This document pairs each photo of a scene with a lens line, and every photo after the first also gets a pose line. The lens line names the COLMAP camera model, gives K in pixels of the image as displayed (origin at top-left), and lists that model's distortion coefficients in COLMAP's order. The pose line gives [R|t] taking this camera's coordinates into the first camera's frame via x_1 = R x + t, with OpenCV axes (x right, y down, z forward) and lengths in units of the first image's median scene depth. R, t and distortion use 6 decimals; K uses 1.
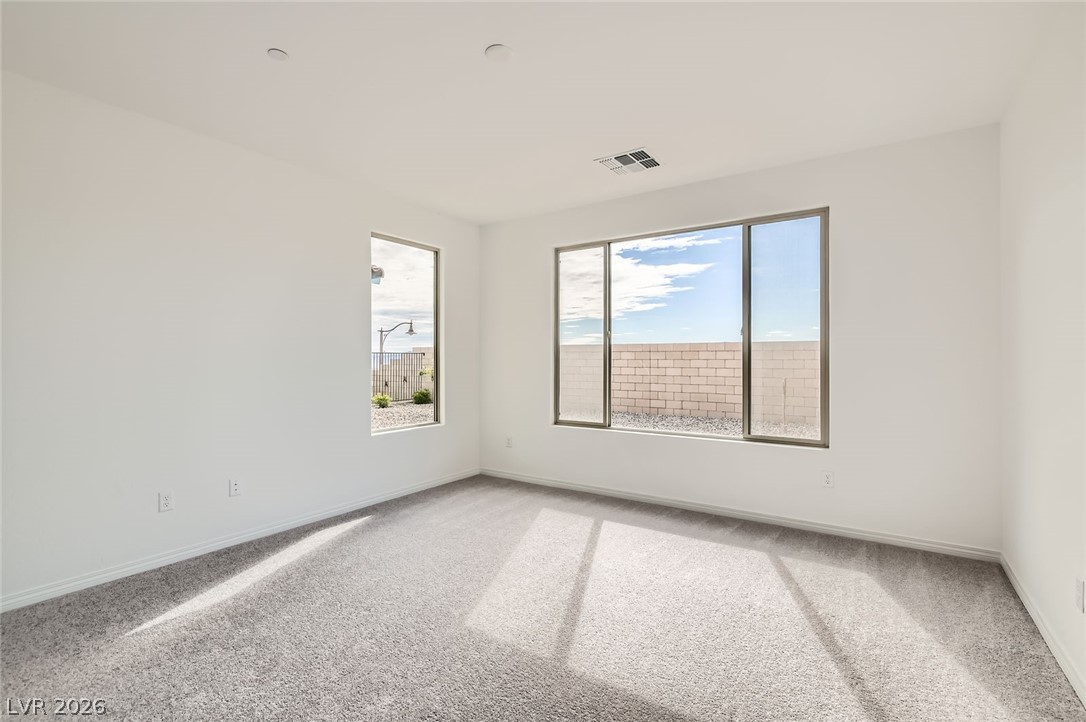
lens RADIAL K [[499.5, 0, 539.0], [0, 499.5, 358.2], [0, 0, 1]] dist [-0.002831, -0.000289]
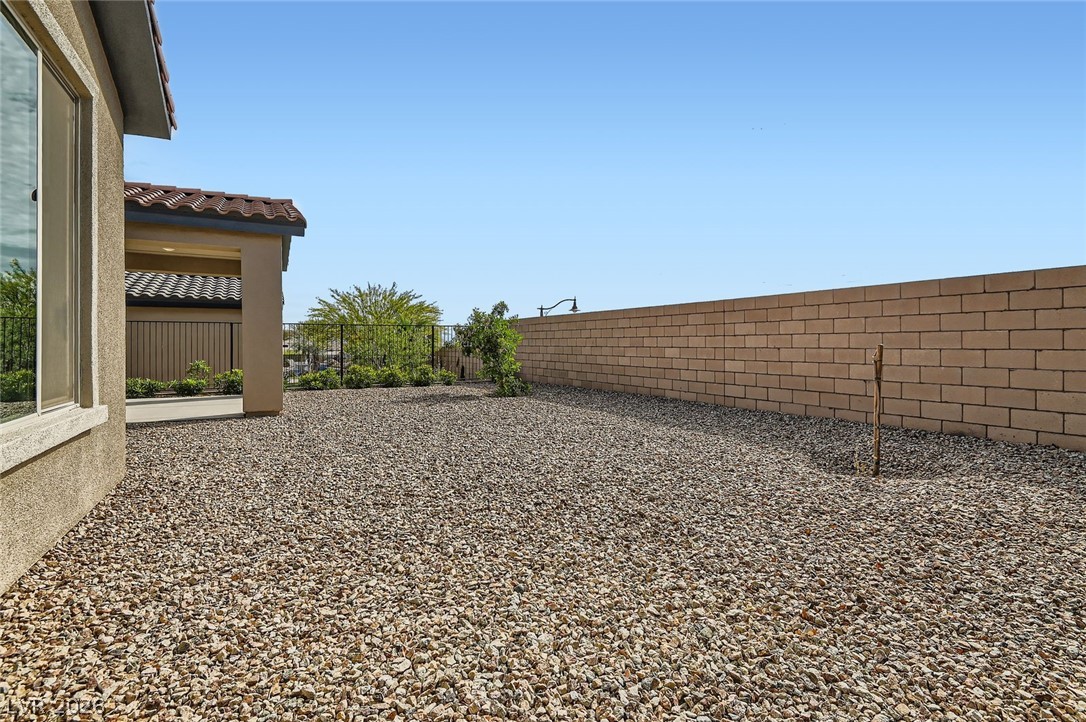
lens RADIAL K [[499.5, 0, 539.0], [0, 499.5, 358.2], [0, 0, 1]] dist [-0.002831, -0.000289]
pose [[0.894077, 0.005468, -0.447879, 0.303668], [0.010796, 0.999372, 0.033753, 0.023675], [0.447782, -0.035013, 0.893457, 0.305003]]
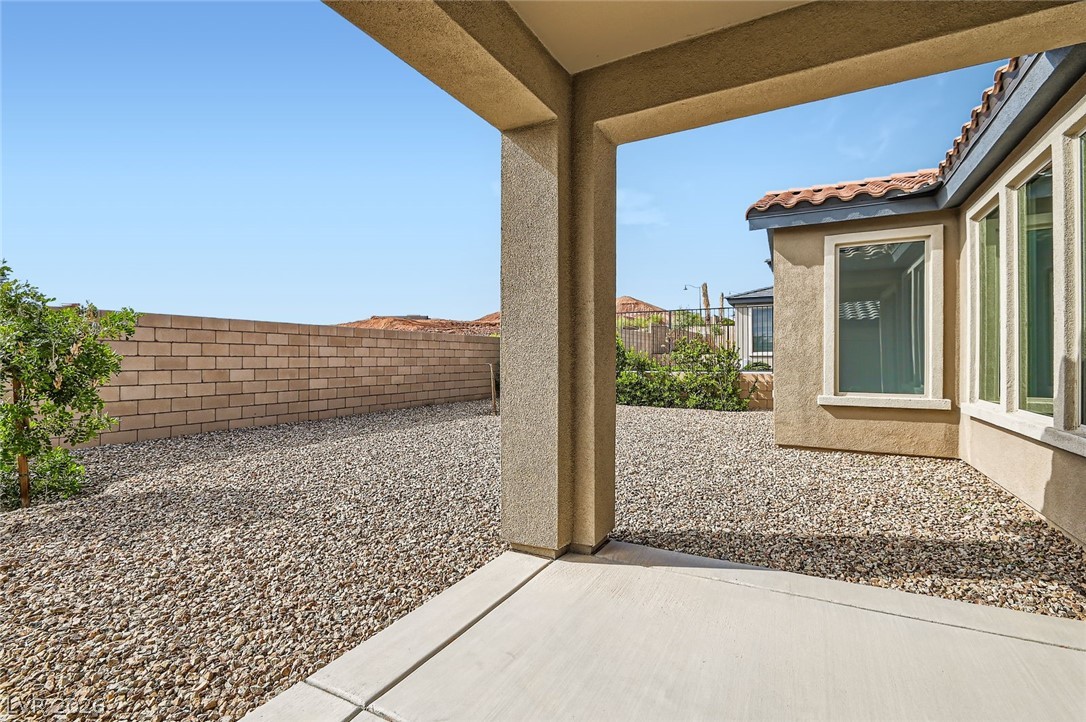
lens RADIAL K [[509.0, 0, 538.8], [0, 509.0, 357.7], [0, 0, 1]] dist [-0.000081, -0.000180]
pose [[-0.100818, -0.000963, 0.994904, -0.555976], [-0.004011, 0.999992, 0.000561, 0.018277], [-0.994897, -0.003934, -0.100821, 0.753880]]
